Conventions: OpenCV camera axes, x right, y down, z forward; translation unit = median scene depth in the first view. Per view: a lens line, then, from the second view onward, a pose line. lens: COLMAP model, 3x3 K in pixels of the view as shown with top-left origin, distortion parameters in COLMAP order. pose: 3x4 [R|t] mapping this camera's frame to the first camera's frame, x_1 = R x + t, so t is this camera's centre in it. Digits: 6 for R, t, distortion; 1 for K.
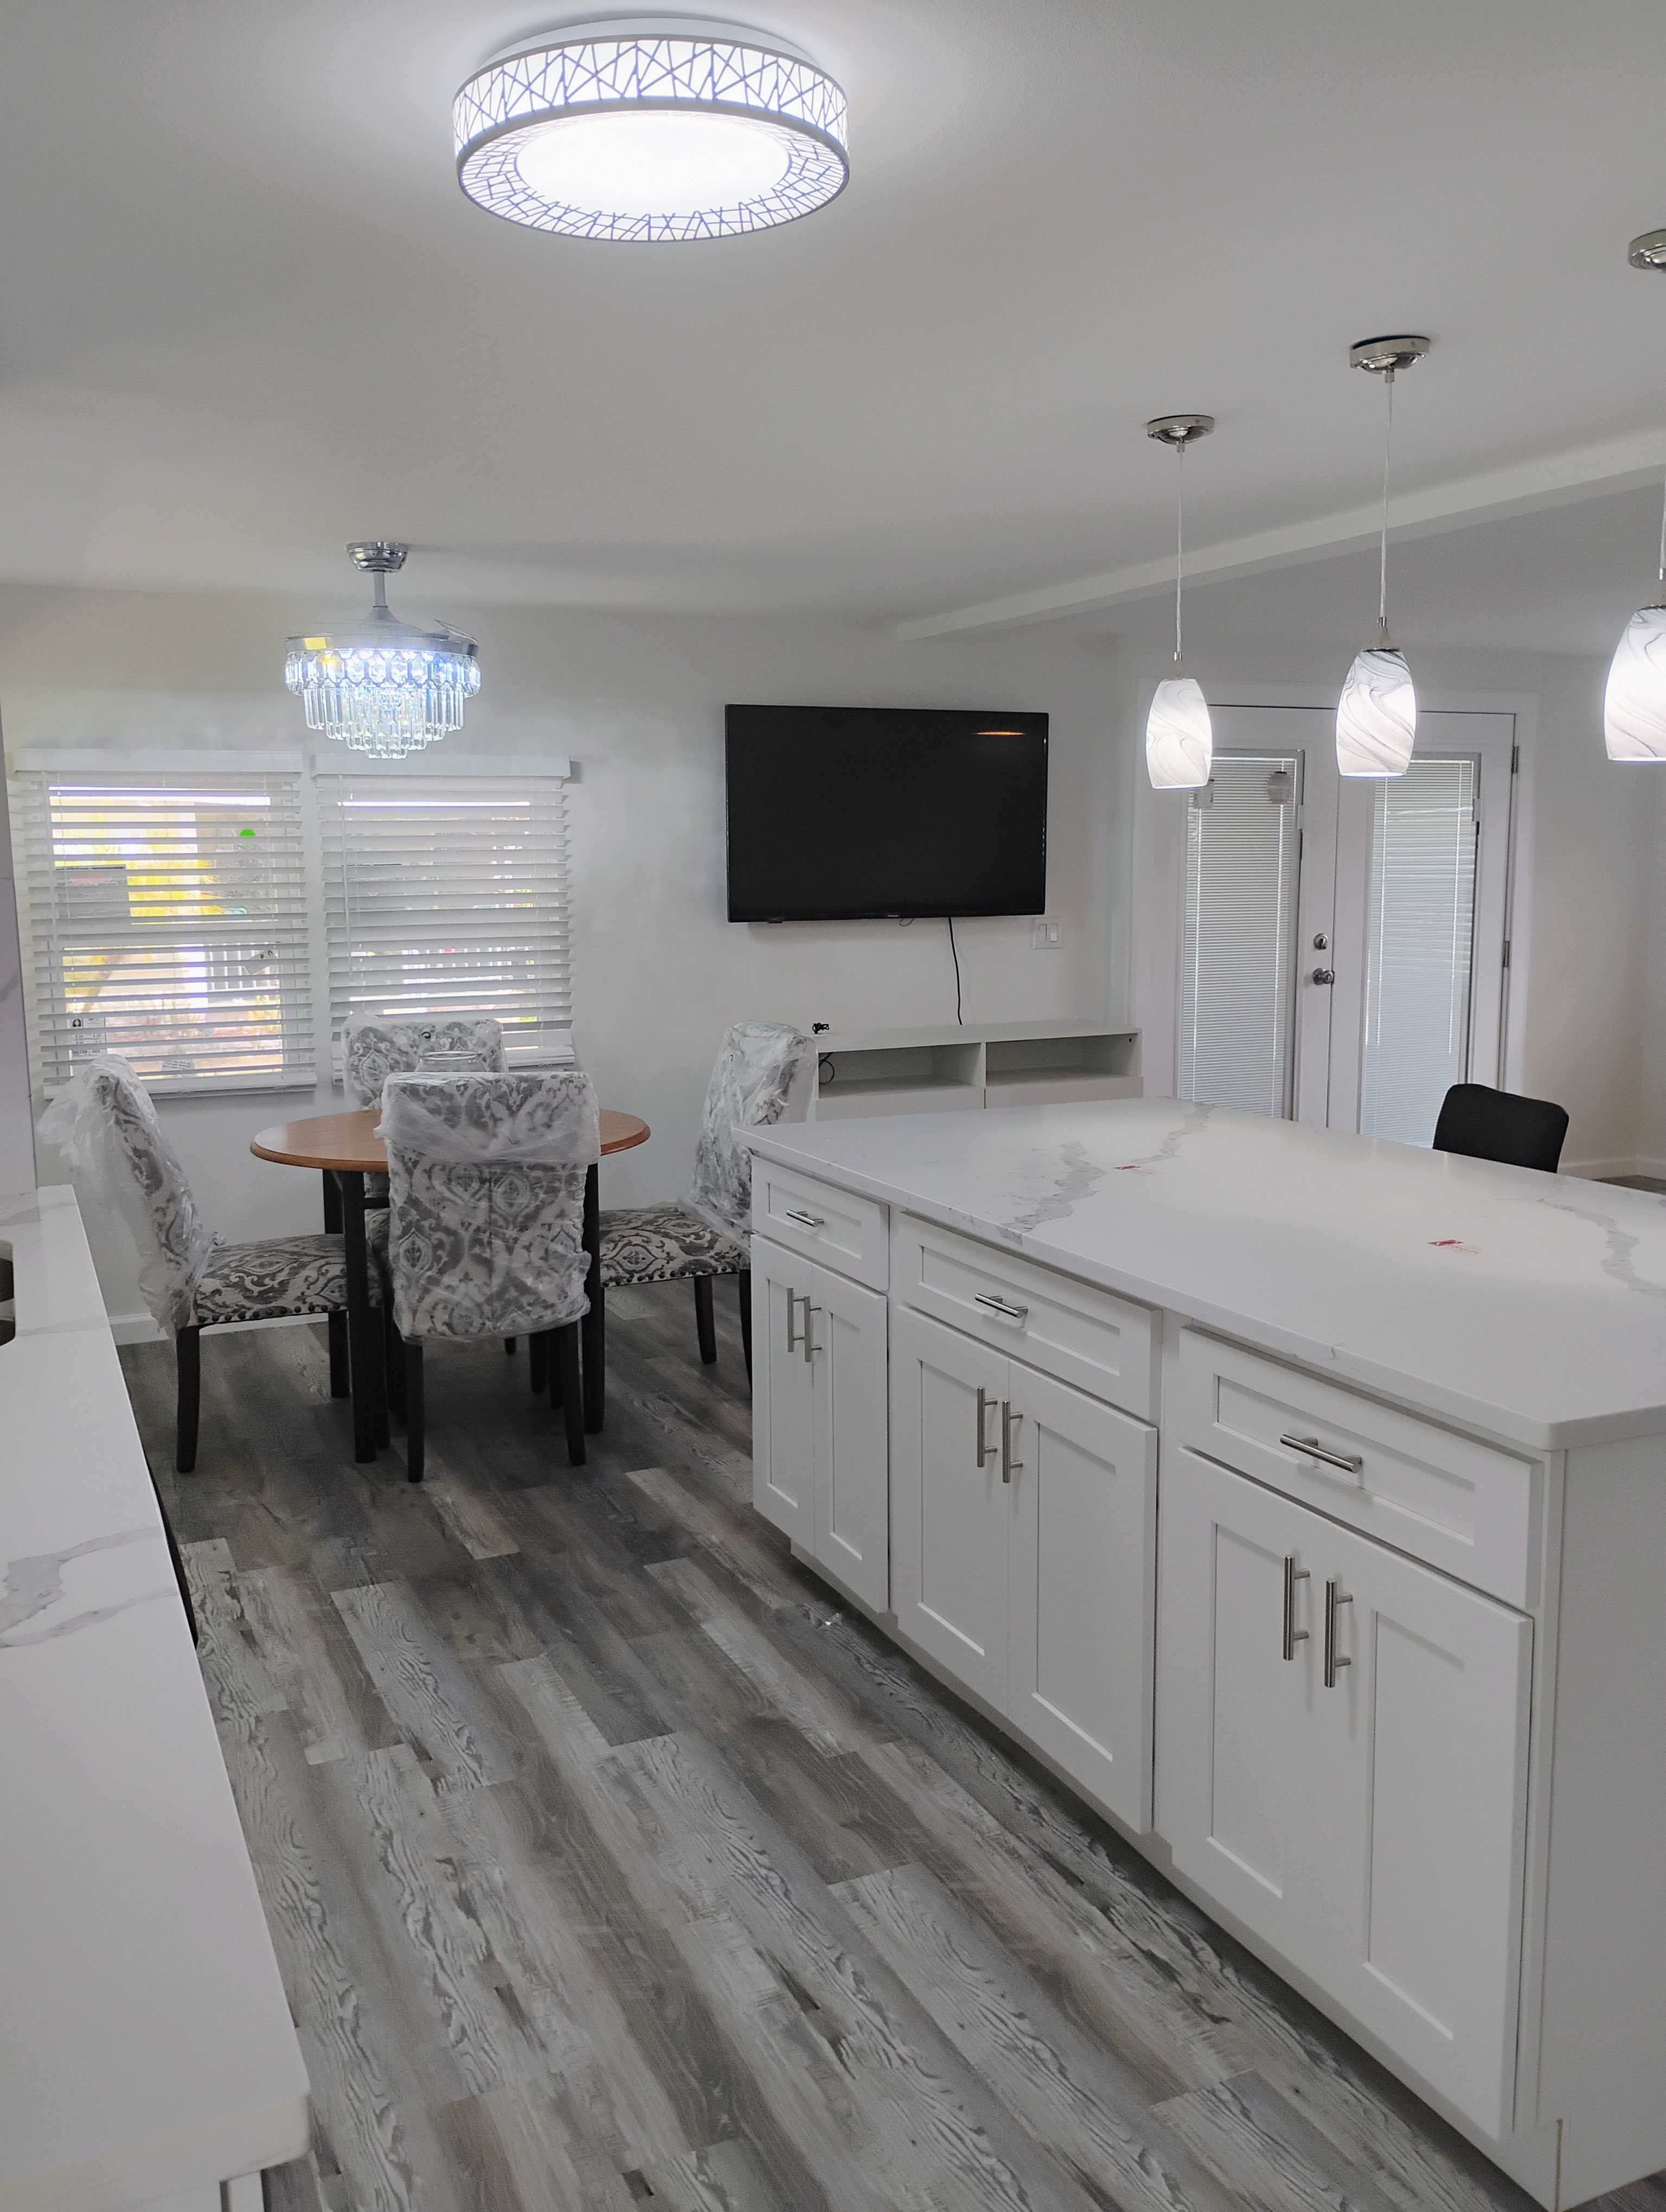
lens RADIAL K [[1853.2, 0, 824.4], [0, 1853.2, 1101.4], [0, 0, 1]] dist [0.066214, -0.086273]
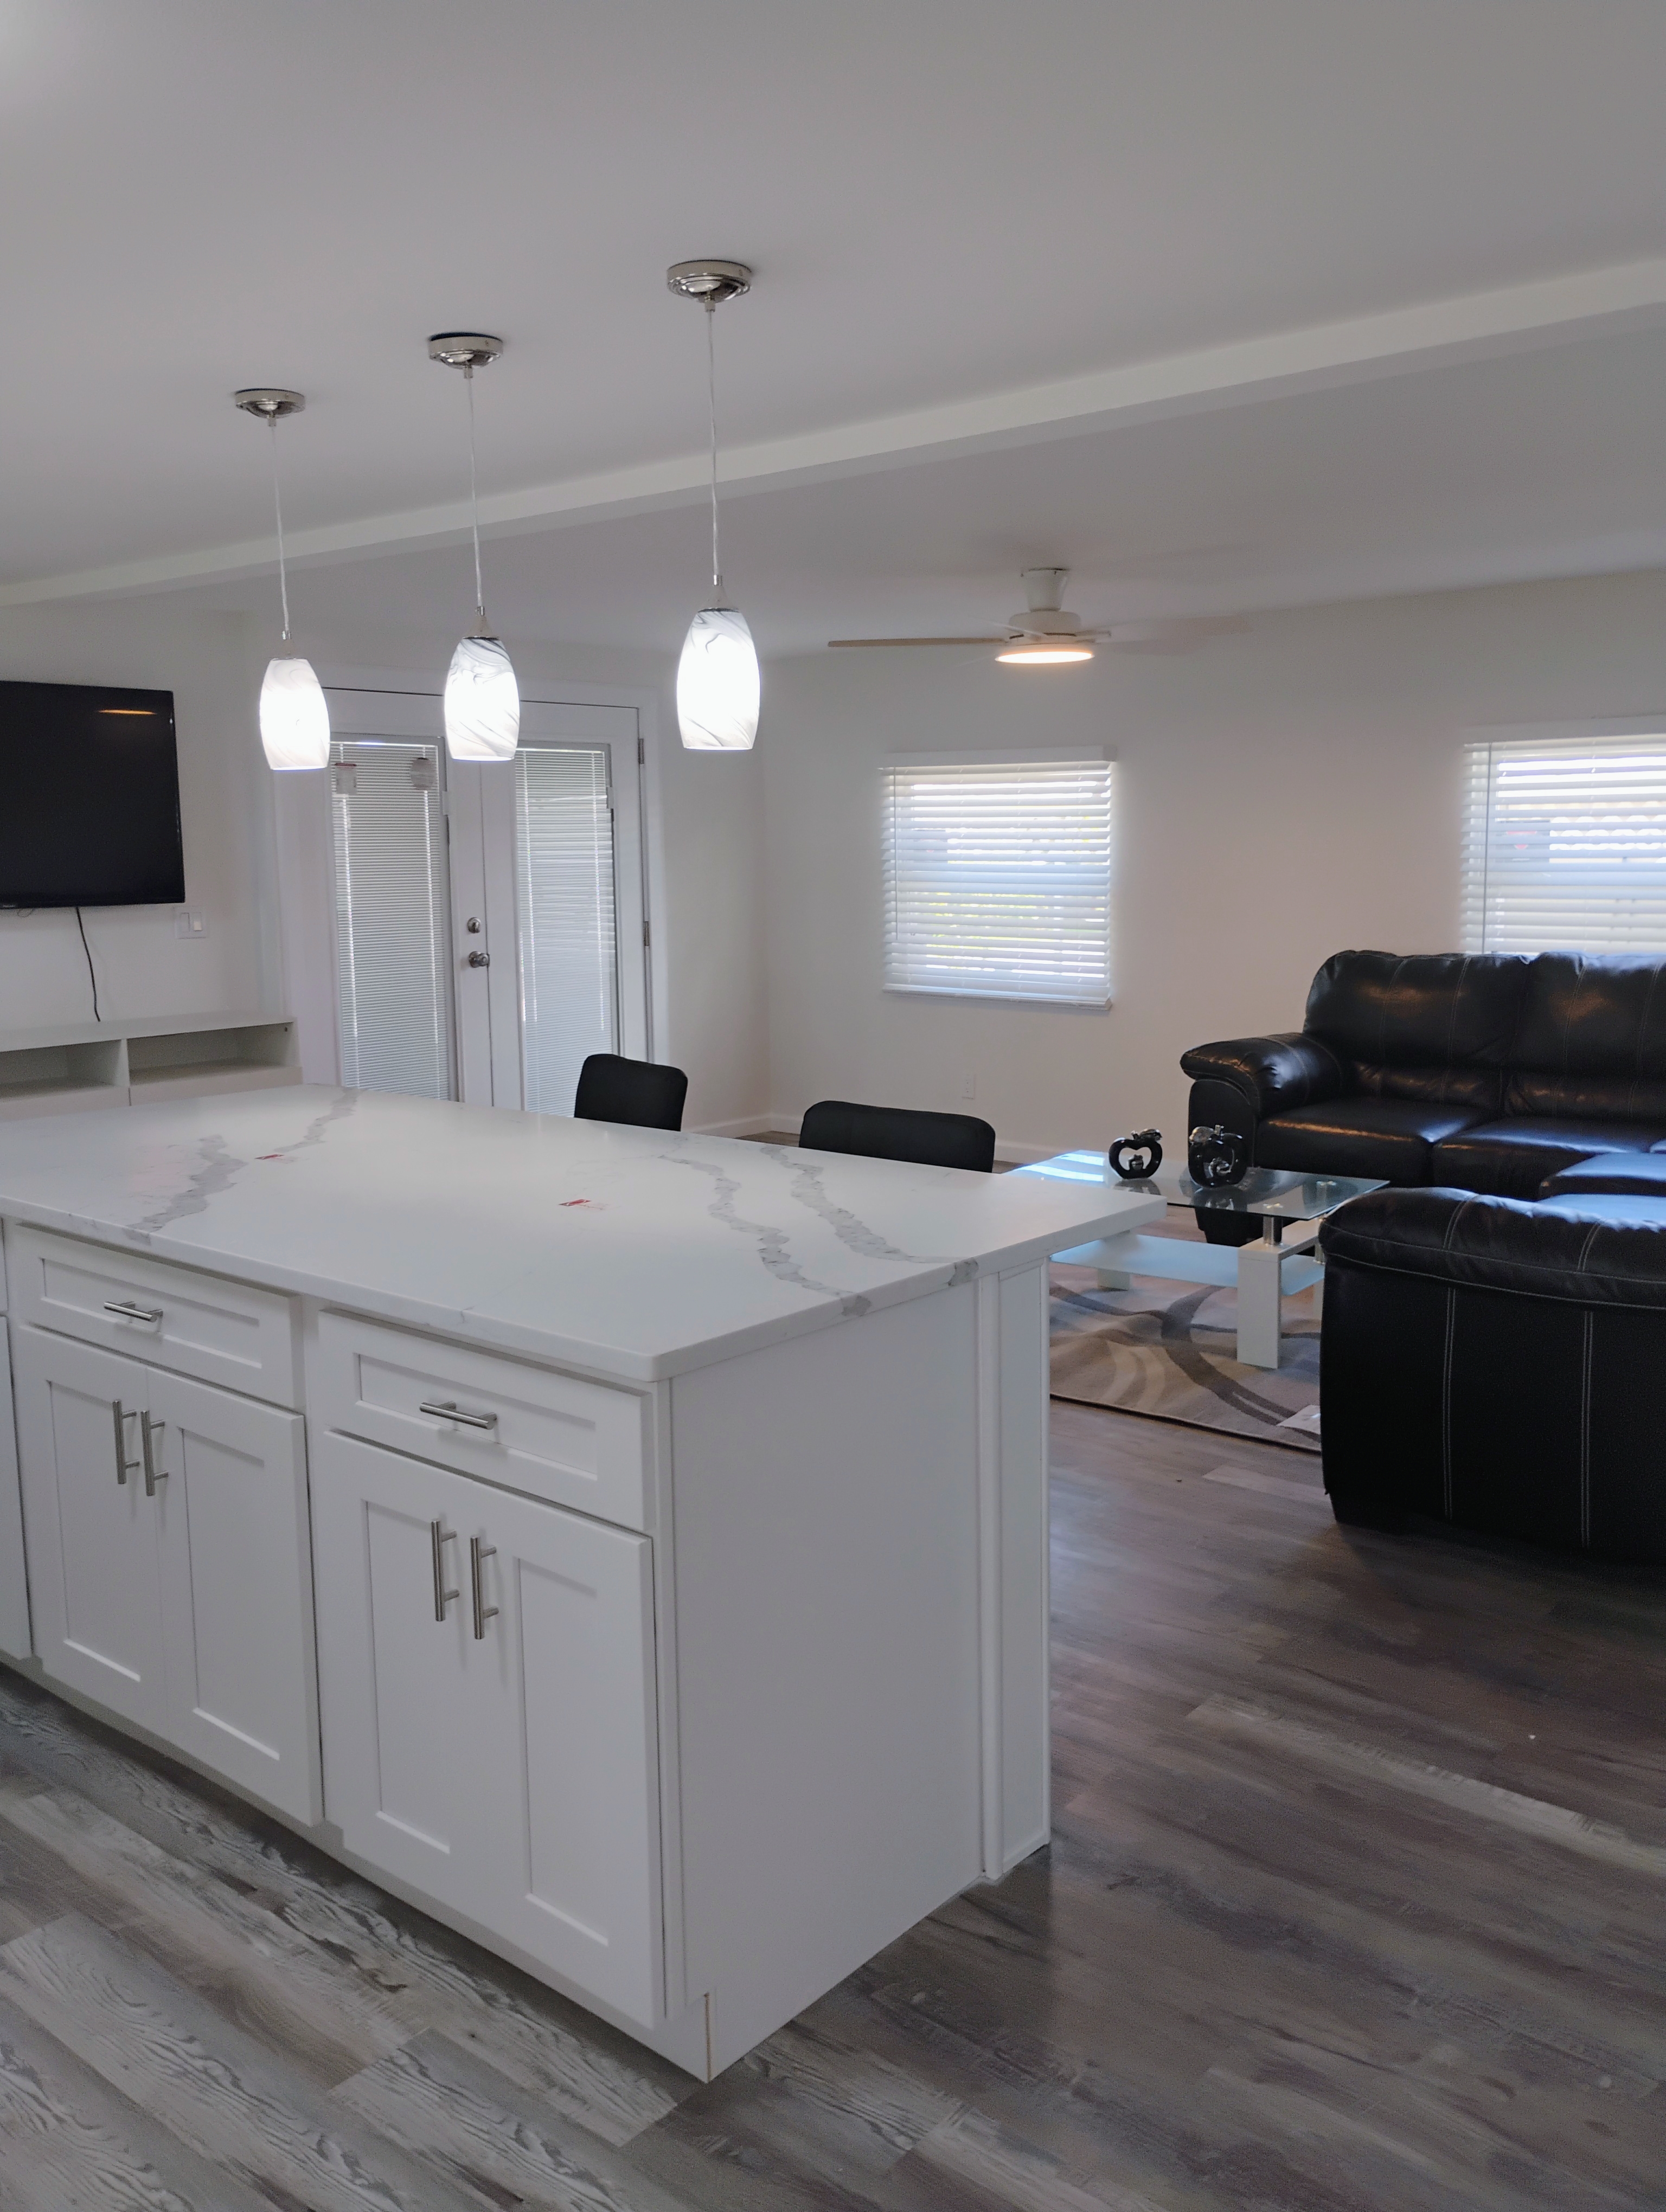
lens RADIAL K [[1848.8, 0, 830.0], [0, 1848.8, 1099.7], [0, 0, 1]] dist [0.062555, -0.082127]
pose [[0.905105, -0.064393, 0.420283, 0.024227], [0.062013, 0.997888, 0.019340, 0.005699], [-0.420641, 0.008558, 0.907187, -0.013359]]
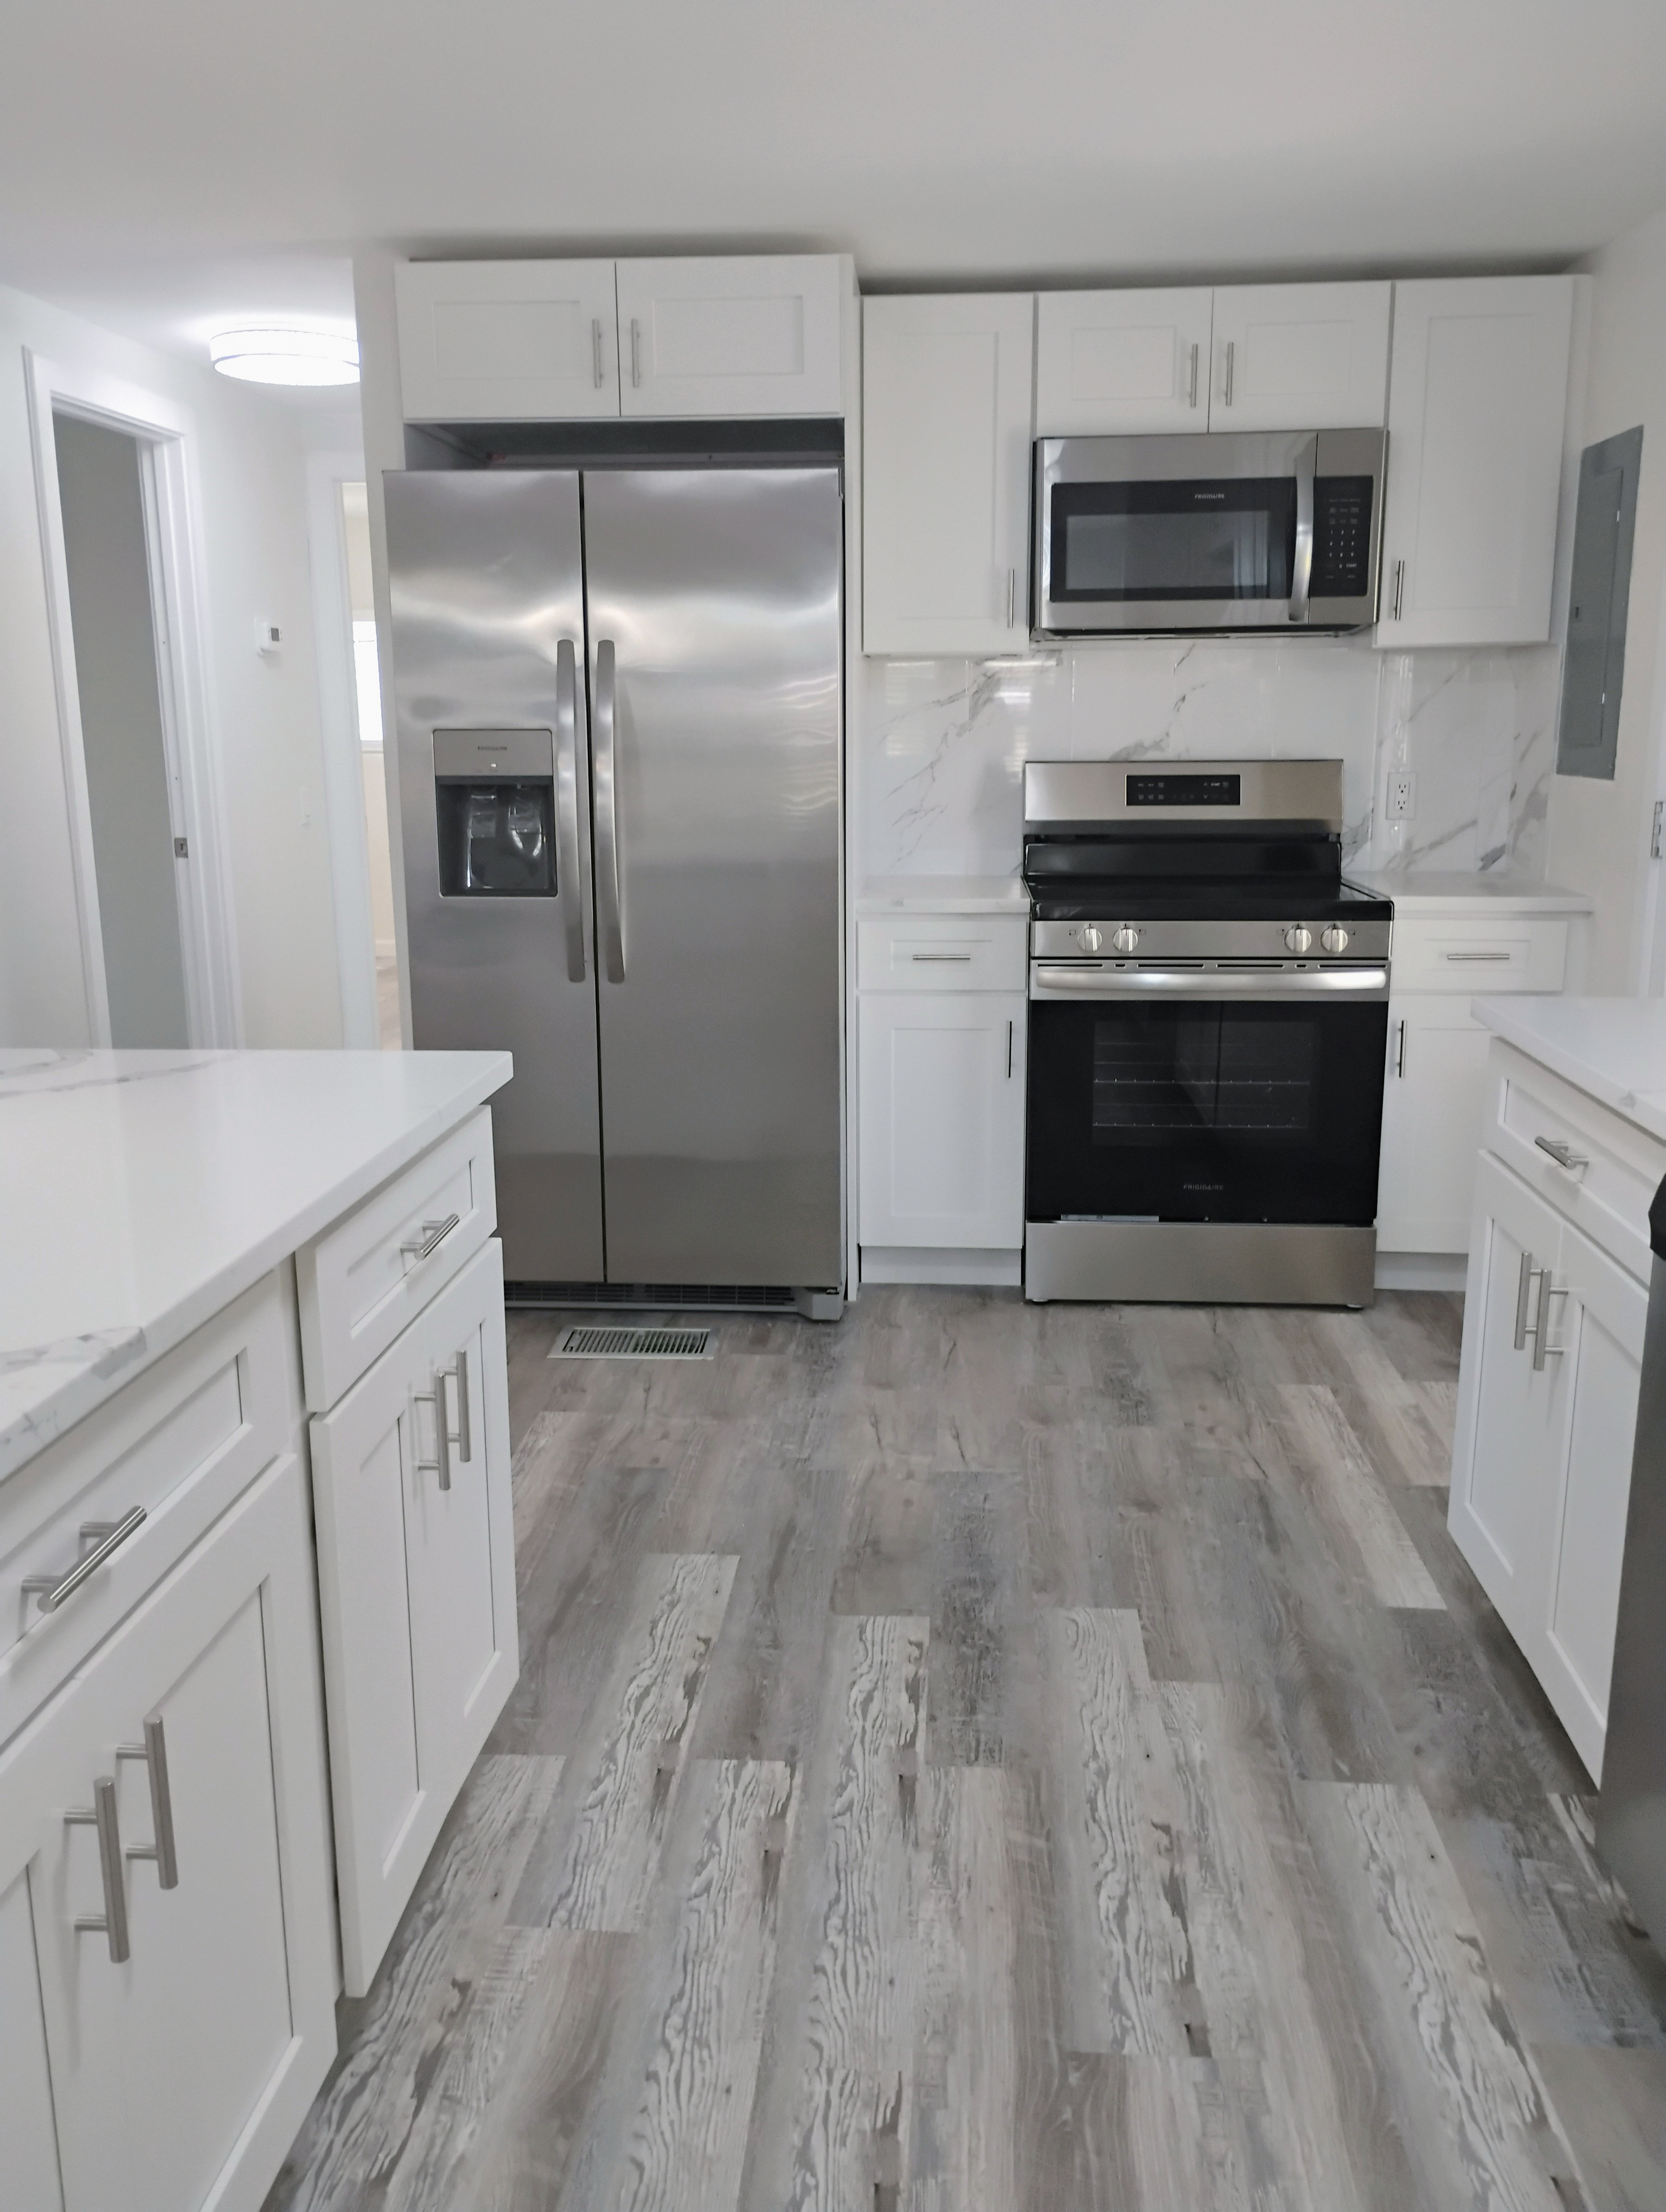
lens RADIAL K [[1834.3, 0, 825.7], [0, 1834.3, 1106.2], [0, 0, 1]] dist [0.061428, -0.079884]
pose [[-0.876177, -0.082351, 0.474903, -0.239151], [0.085000, 0.943454, 0.320422, -0.105587], [-0.474436, 0.321113, -0.819632, 1.216545]]
